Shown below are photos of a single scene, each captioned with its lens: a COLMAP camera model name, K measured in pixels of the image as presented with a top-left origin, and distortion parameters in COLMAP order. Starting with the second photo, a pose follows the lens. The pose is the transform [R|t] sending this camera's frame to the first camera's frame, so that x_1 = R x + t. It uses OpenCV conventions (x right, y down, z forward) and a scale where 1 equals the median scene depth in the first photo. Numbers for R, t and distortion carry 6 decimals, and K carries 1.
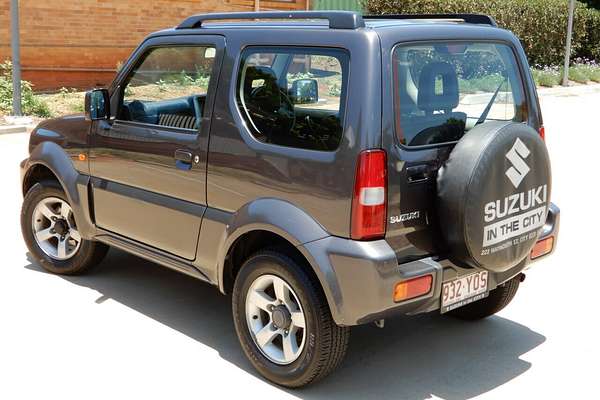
lens RADIAL K [[821.0, 0, 300.0], [0, 821.0, 200.0], [0, 0, 1]] dist [0.047043, -0.045397]
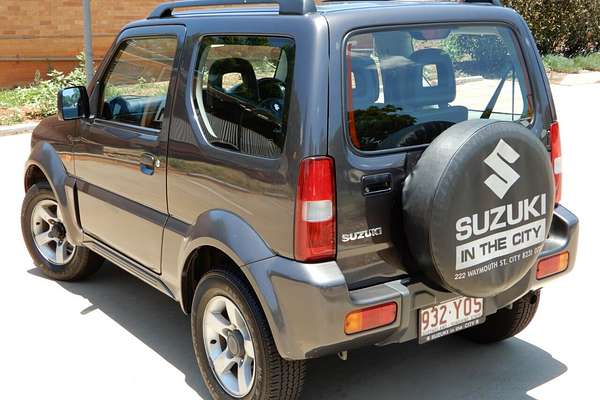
lens RADIAL K [[821.0, 0, 300.0], [0, 821.0, 200.0], [0, 0, 1]] dist [0.047043, -0.045397]
pose [[0.989909, -0.000161, -0.141707, 0.169636], [0.003132, 0.999780, 0.020737, -0.029978], [0.141672, -0.020972, 0.989691, 0.136827]]
